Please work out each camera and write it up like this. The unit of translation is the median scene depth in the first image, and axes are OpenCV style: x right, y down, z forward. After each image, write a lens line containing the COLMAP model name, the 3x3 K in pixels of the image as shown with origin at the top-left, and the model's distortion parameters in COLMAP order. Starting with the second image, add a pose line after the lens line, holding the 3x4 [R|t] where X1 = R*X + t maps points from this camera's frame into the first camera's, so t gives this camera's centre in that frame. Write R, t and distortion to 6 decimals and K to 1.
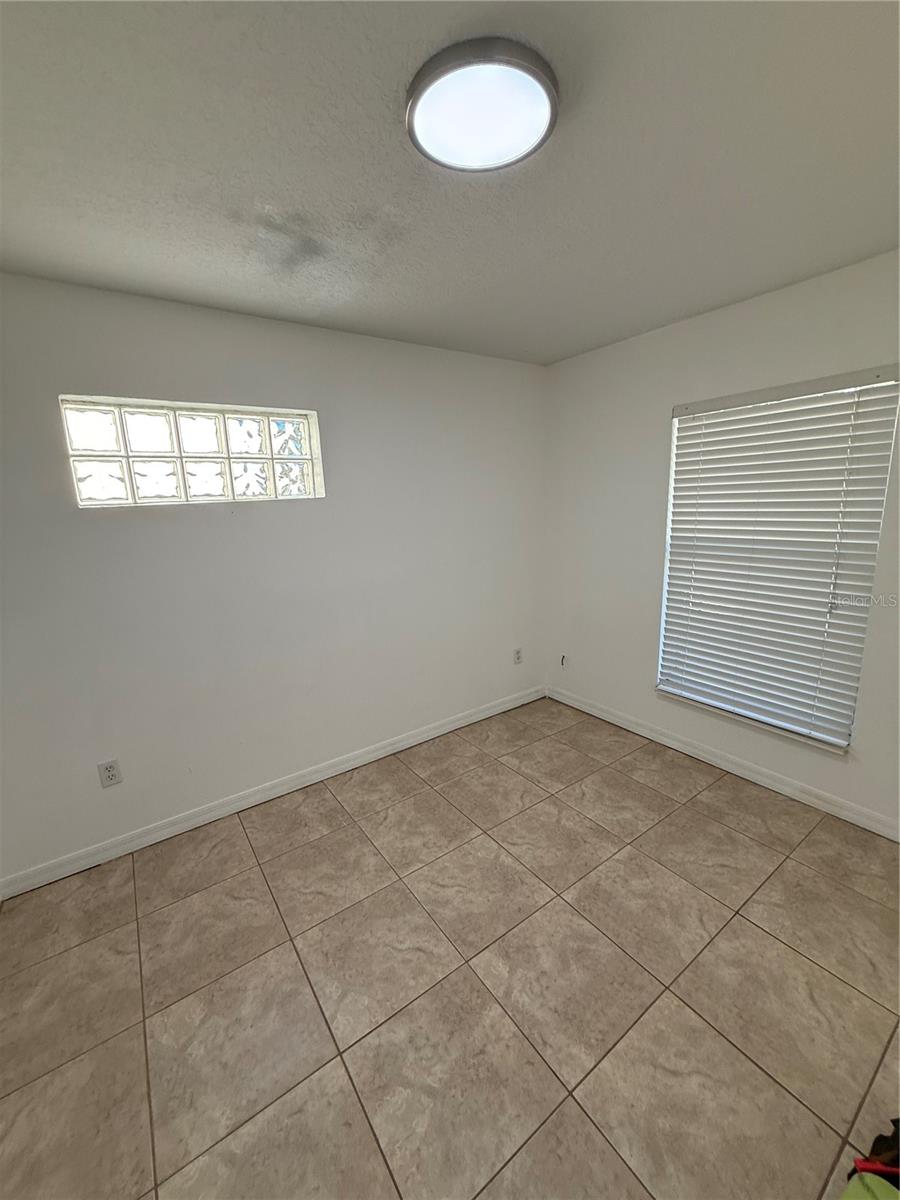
lens RADIAL K [[479.3, 0, 449.3], [0, 479.3, 595.3], [0, 0, 1]] dist [0.000497, -0.000458]
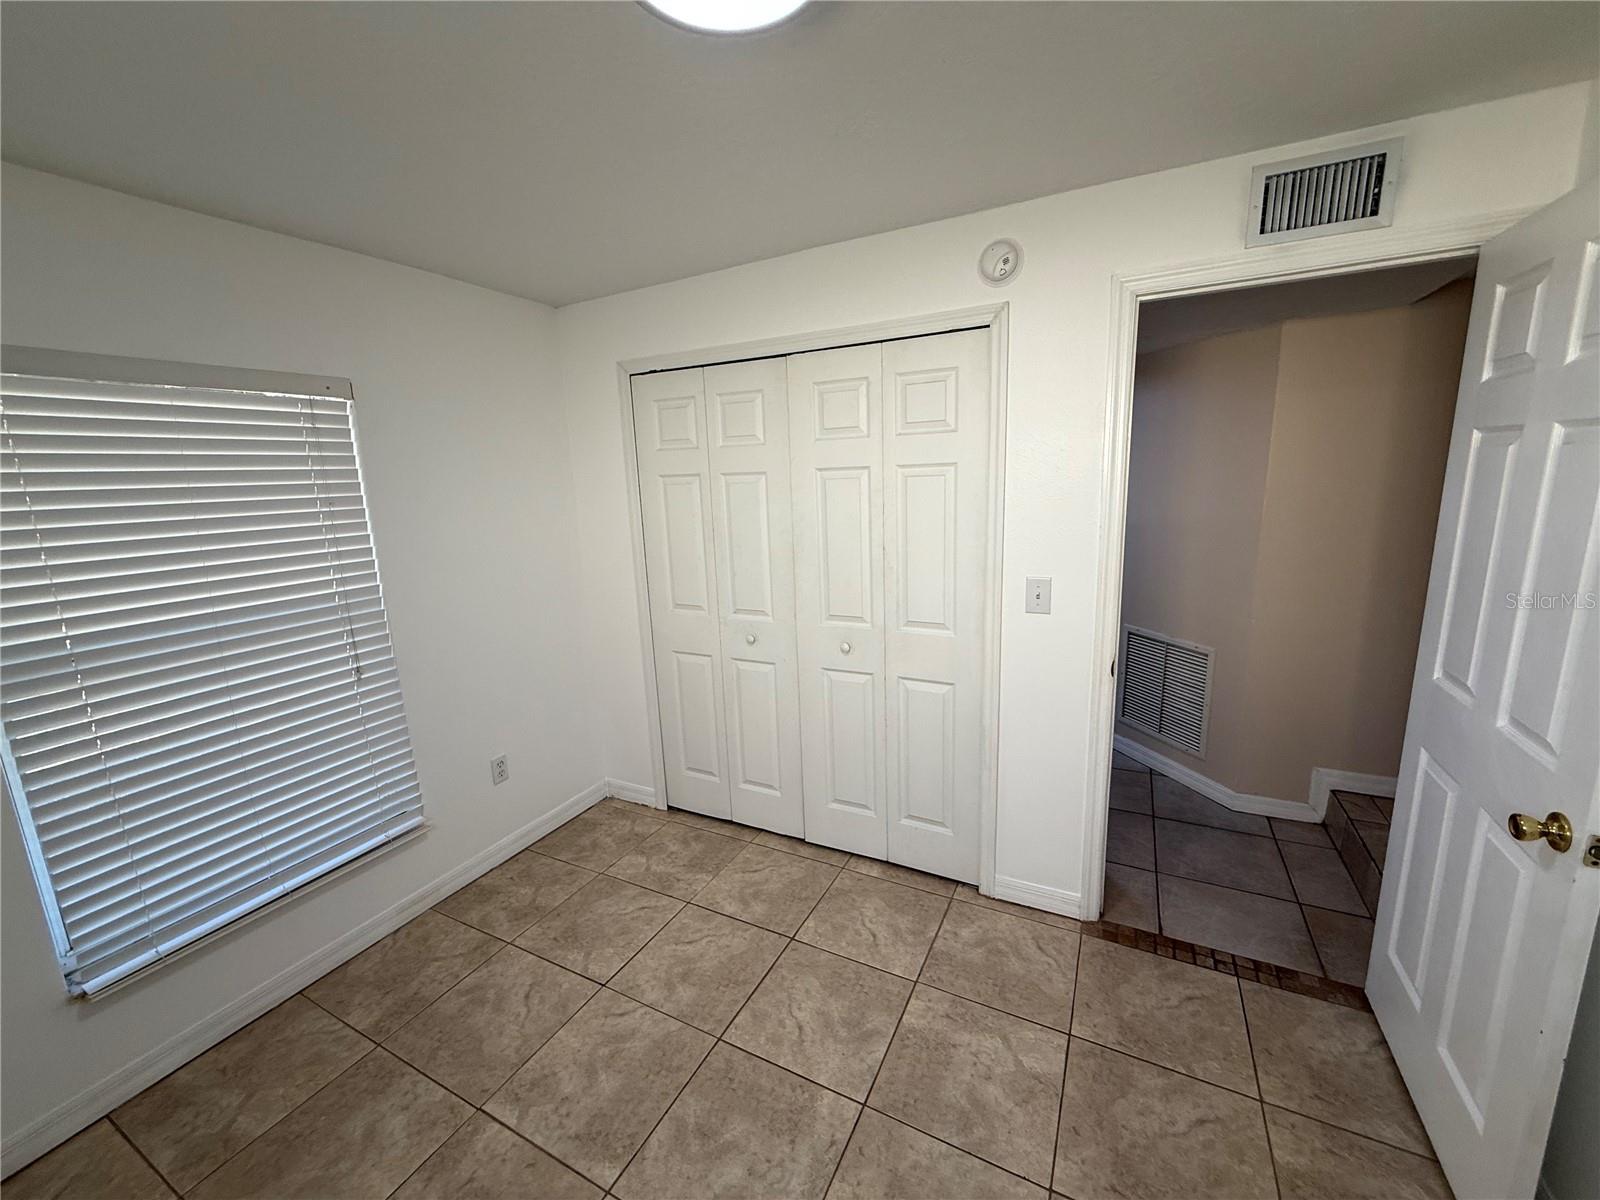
lens RADIAL K [[639.0, 0, 795.5], [0, 639.0, 598.9], [0, 0, 1]] dist [0.000497, -0.000458]
pose [[-0.454278, -0.114711, 0.883444, -0.501777], [0.234978, 0.941128, 0.243030, -0.204632], [-0.859312, 0.317993, -0.400579, 0.908359]]
